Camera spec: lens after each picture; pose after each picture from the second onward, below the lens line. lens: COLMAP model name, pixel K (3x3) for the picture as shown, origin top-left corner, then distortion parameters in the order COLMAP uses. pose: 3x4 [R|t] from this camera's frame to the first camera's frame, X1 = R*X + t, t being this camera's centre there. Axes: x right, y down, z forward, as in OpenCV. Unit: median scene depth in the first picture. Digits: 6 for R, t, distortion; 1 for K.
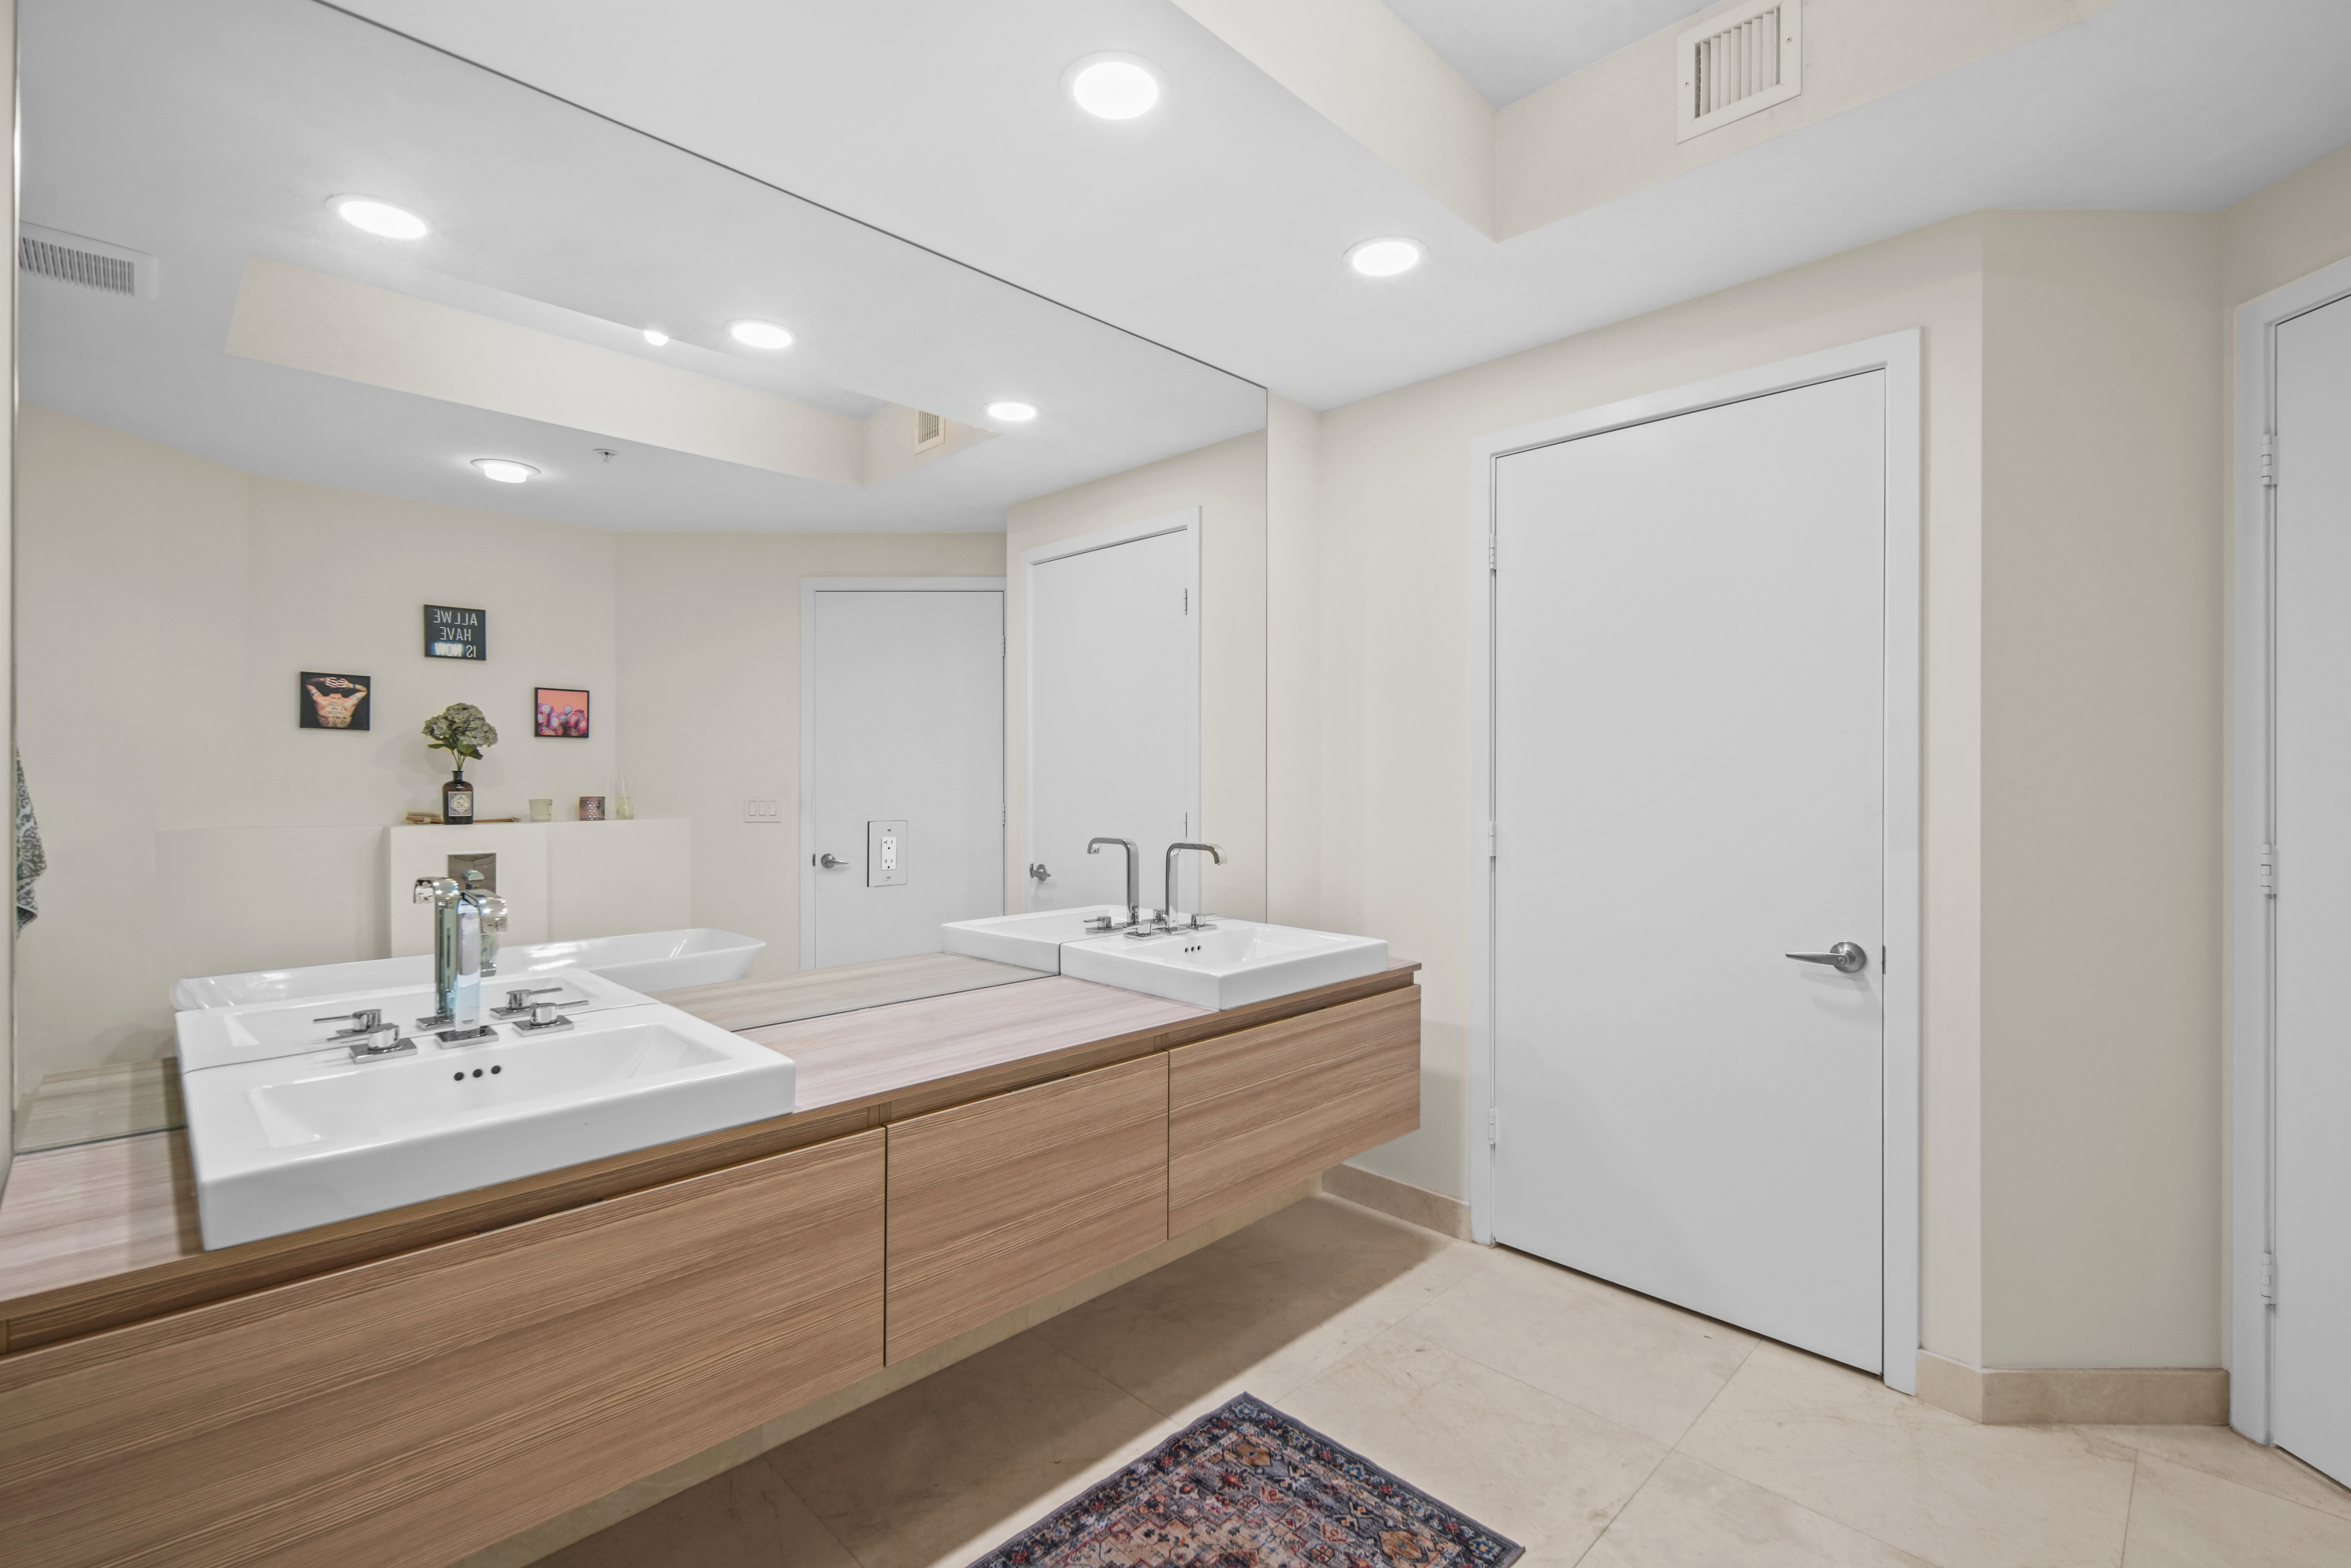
lens RADIAL K [[1036.1, 0, 1167.7], [0, 1036.1, 775.4], [0, 0, 1]] dist [0.002653, -0.000554]
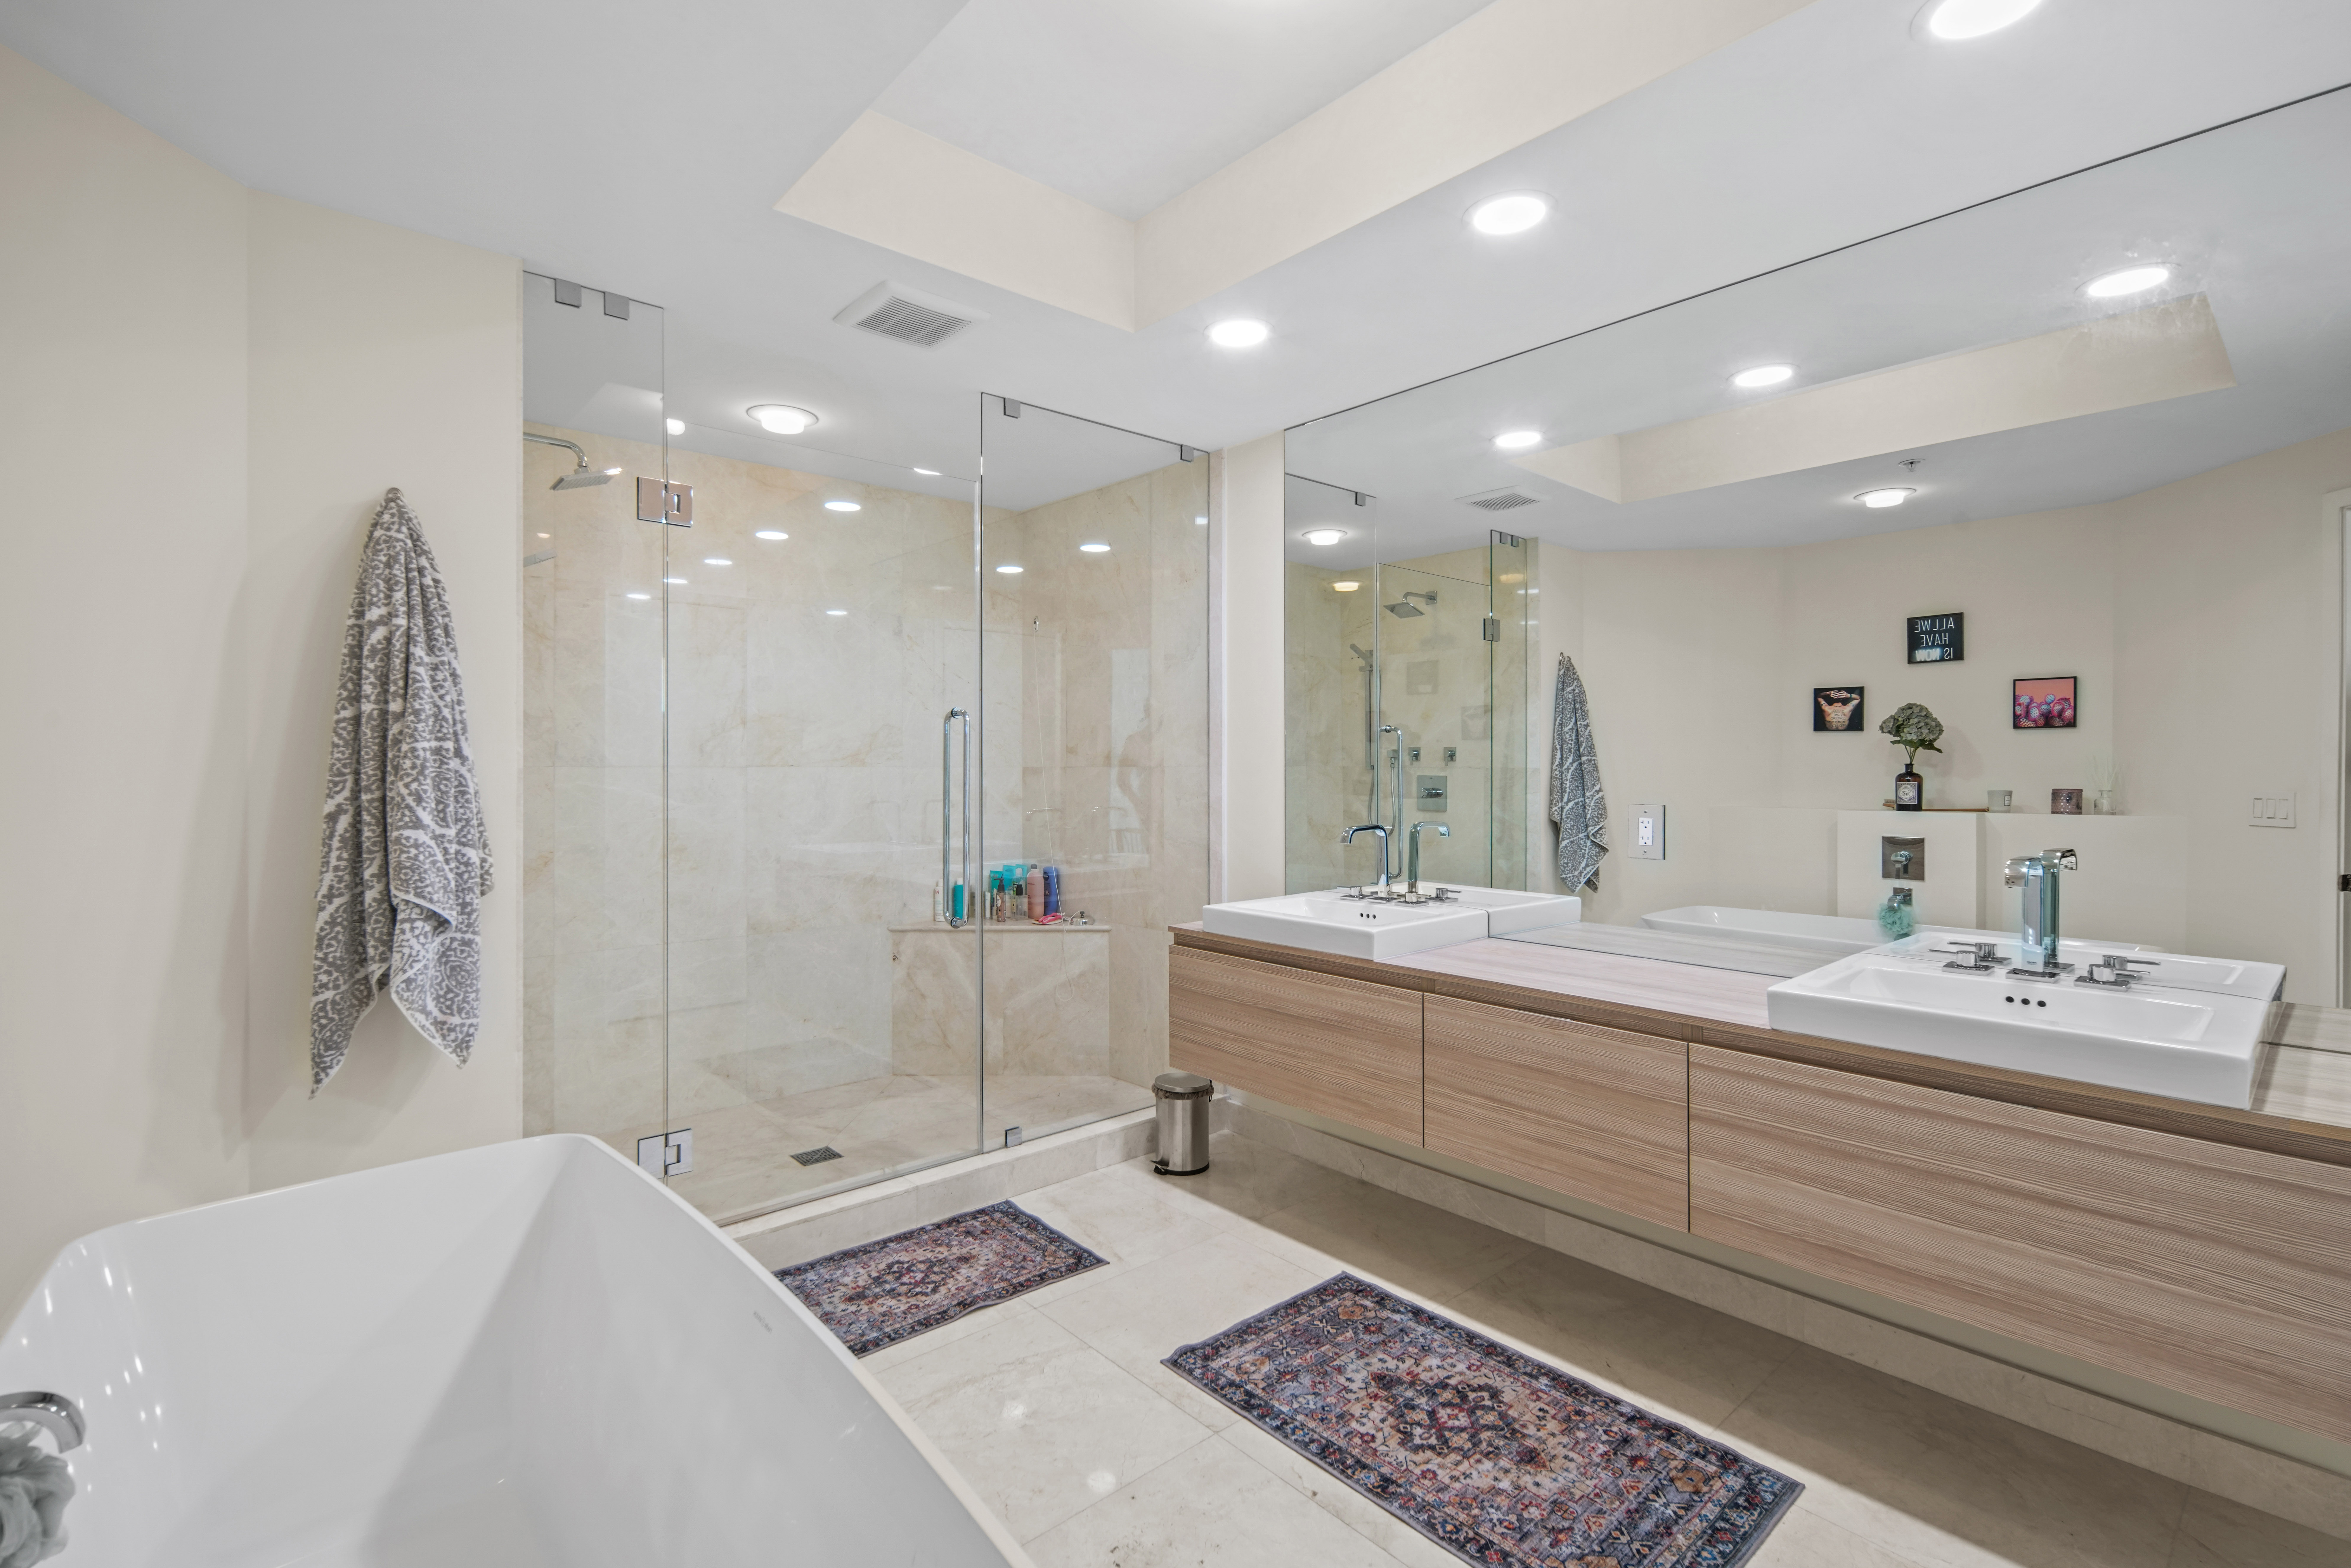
lens RADIAL K [[1036.1, 0, 1167.7], [0, 1036.1, 775.4], [0, 0, 1]] dist [0.002653, -0.000554]
pose [[-0.072931, 0.002582, -0.997334, 0.514146], [0.003773, 0.999990, 0.002313, 0.002856], [0.997330, -0.003594, -0.072940, 0.288317]]
